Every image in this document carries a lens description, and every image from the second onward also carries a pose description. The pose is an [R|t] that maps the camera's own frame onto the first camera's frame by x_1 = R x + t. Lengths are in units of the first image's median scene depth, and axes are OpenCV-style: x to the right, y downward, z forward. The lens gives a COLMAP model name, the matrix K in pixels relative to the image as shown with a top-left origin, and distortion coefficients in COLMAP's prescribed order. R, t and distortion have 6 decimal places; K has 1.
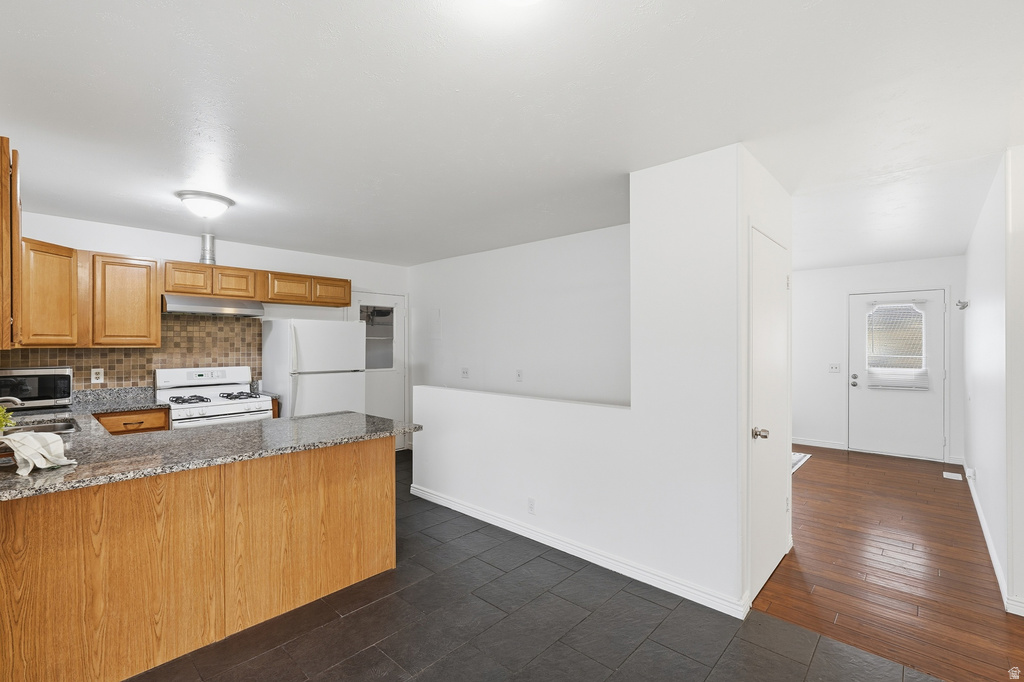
lens RADIAL K [[454.2, 0, 512.5], [0, 454.2, 341.2], [0, 0, 1]] dist [-0.015171, 0.004444]
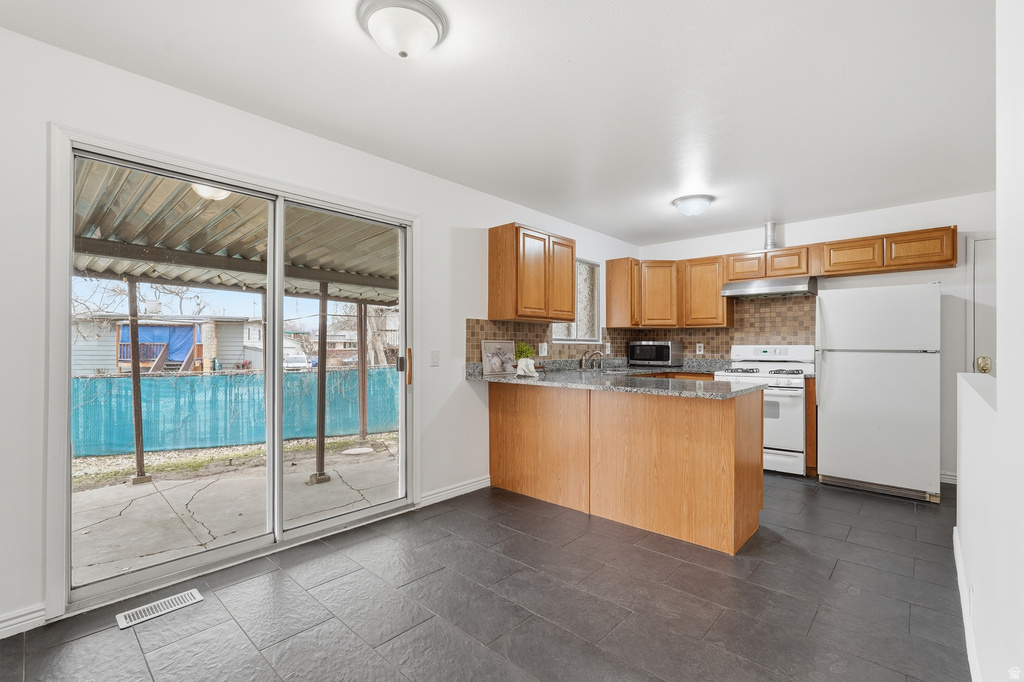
lens RADIAL K [[454.2, 0, 513.3], [0, 454.2, 348.2], [0, 0, 1]] dist [-0.015171, 0.004444]
pose [[0.002445, 0.002966, -0.999993, 0.454156], [0.005819, 0.999979, 0.002980, 0.066363], [0.999980, -0.005826, 0.002427, 0.417695]]
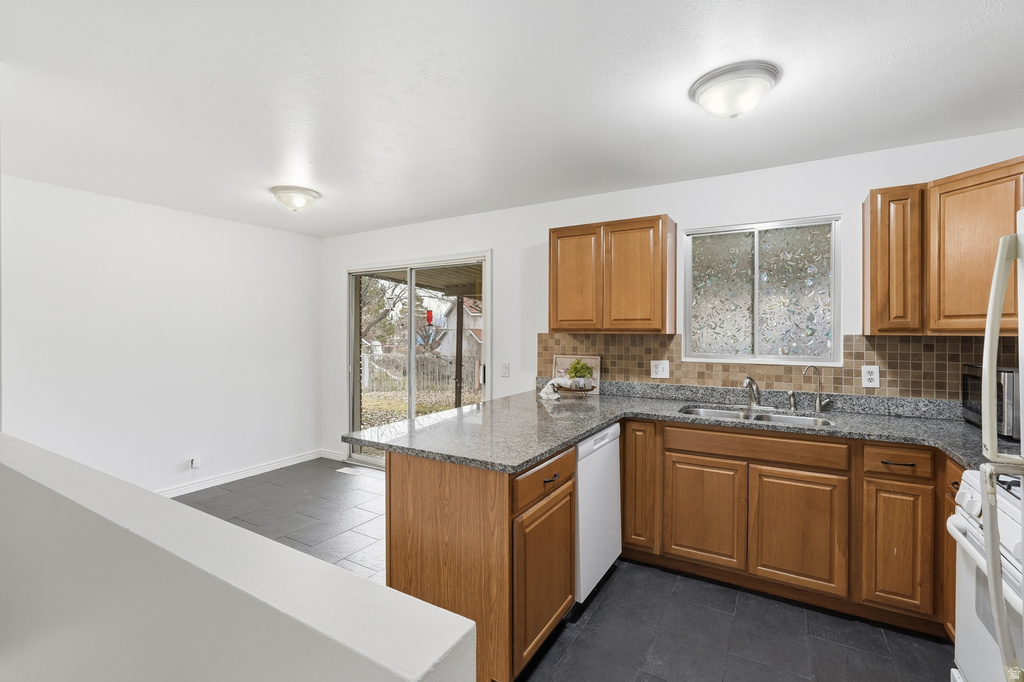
lens RADIAL K [[454.2, 0, 516.0], [0, 454.2, 333.7], [0, 0, 1]] dist [-0.015171, 0.004444]
pose [[-0.976105, -0.002446, -0.217287, -0.226797], [-0.001466, 0.999988, -0.004671, 0.013059], [0.217296, -0.004240, -0.976097, 1.240998]]
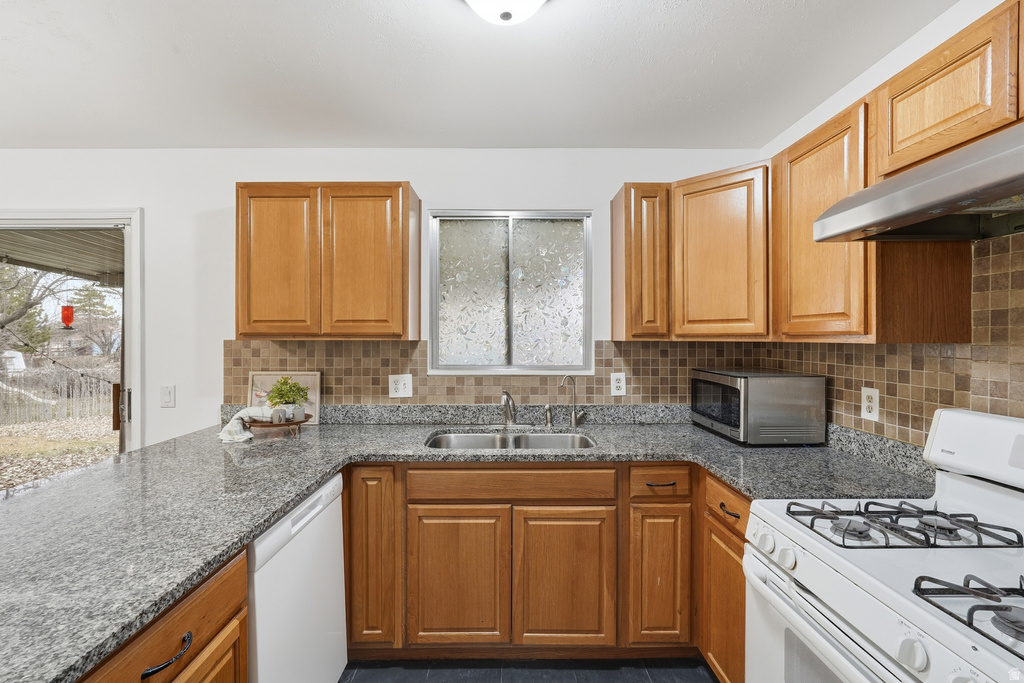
lens RADIAL K [[454.2, 0, 506.1], [0, 454.2, 342.3], [0, 0, 1]] dist [-0.015171, 0.004444]
pose [[-0.731239, 0.005542, -0.682099, -0.333903], [0.004919, 0.999984, 0.002852, 0.010875], [0.682104, -0.001270, -0.731254, 1.062318]]
